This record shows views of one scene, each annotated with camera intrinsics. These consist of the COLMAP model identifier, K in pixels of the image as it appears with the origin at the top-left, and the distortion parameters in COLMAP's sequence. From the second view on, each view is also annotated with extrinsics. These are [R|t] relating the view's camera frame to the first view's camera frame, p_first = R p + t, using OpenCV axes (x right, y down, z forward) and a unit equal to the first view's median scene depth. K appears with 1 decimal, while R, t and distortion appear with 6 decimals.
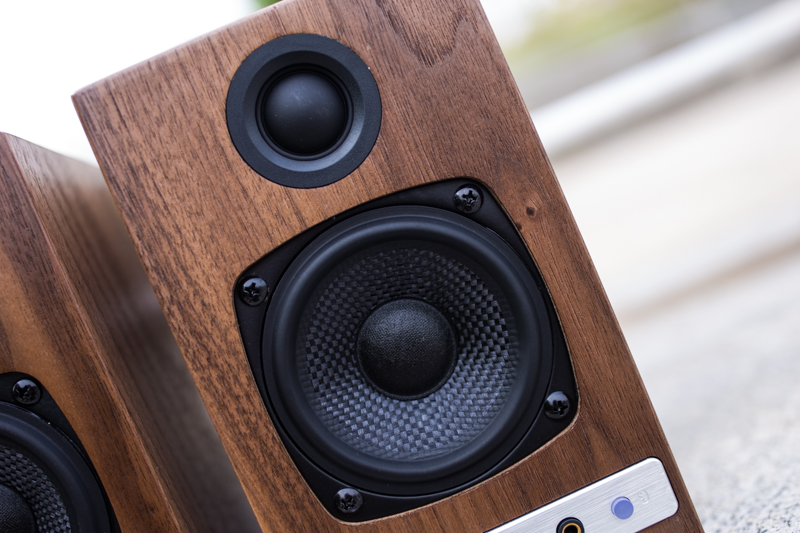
lens RADIAL K [[822.1, 0, 400.0], [0, 822.1, 266.5], [0, 0, 1]] dist [-0.052722, 0.028534]
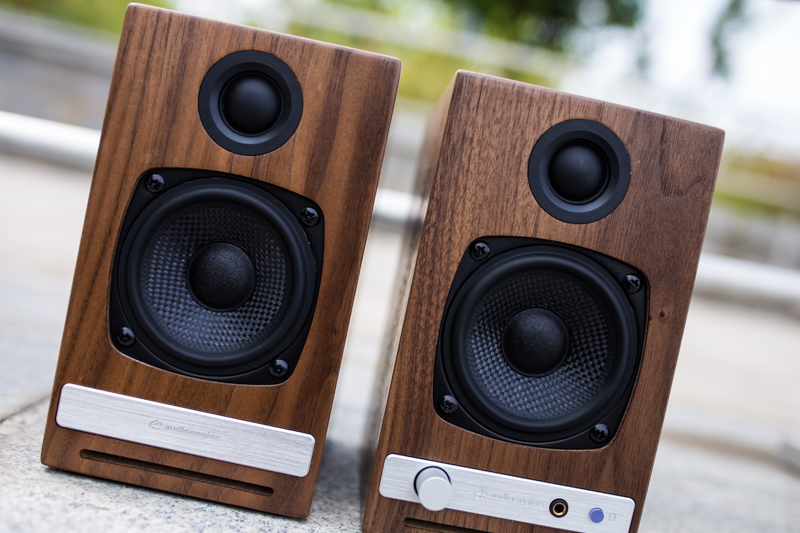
lens RADIAL K [[822.1, 0, 400.0], [0, 822.1, 266.5], [0, 0, 1]] dist [-0.052722, 0.028534]
pose [[0.817216, 0.576201, 0.012296, -0.300746], [-0.576213, 0.817295, -0.002941, 0.141361], [-0.011744, -0.004682, 0.999920, -0.477040]]
